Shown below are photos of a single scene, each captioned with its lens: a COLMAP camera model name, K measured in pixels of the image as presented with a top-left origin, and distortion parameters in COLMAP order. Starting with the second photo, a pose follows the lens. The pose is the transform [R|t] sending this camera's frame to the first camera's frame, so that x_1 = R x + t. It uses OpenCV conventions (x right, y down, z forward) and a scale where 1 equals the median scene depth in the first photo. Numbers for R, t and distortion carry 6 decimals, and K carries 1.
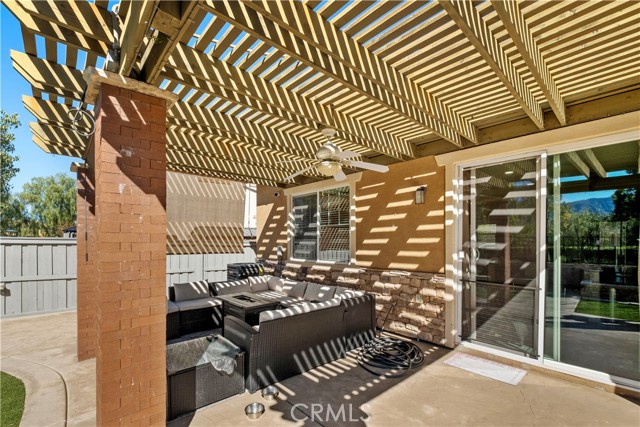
lens RADIAL K [[292.6, 0, 318.6], [0, 292.6, 243.2], [0, 0, 1]] dist [0.028418, 0.000051]
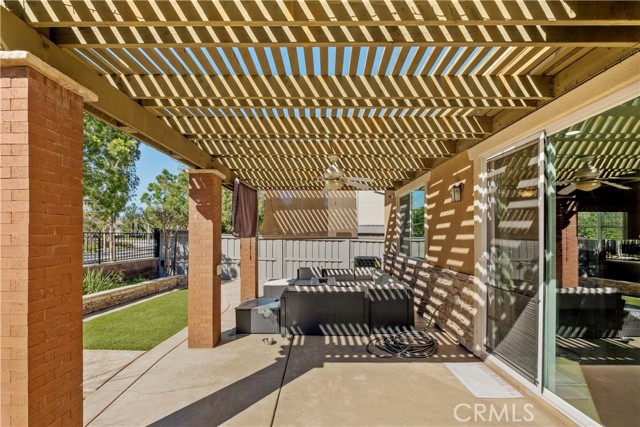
lens RADIAL K [[283.5, 0, 320.0], [0, 283.5, 213.5], [0, 0, 1]] dist [0.001289, 0.000070]
pose [[0.730889, -0.048693, -0.680757, 0.707736], [-0.010466, 0.996535, -0.082517, -0.007193], [0.682416, 0.067435, 0.727847, 0.006584]]
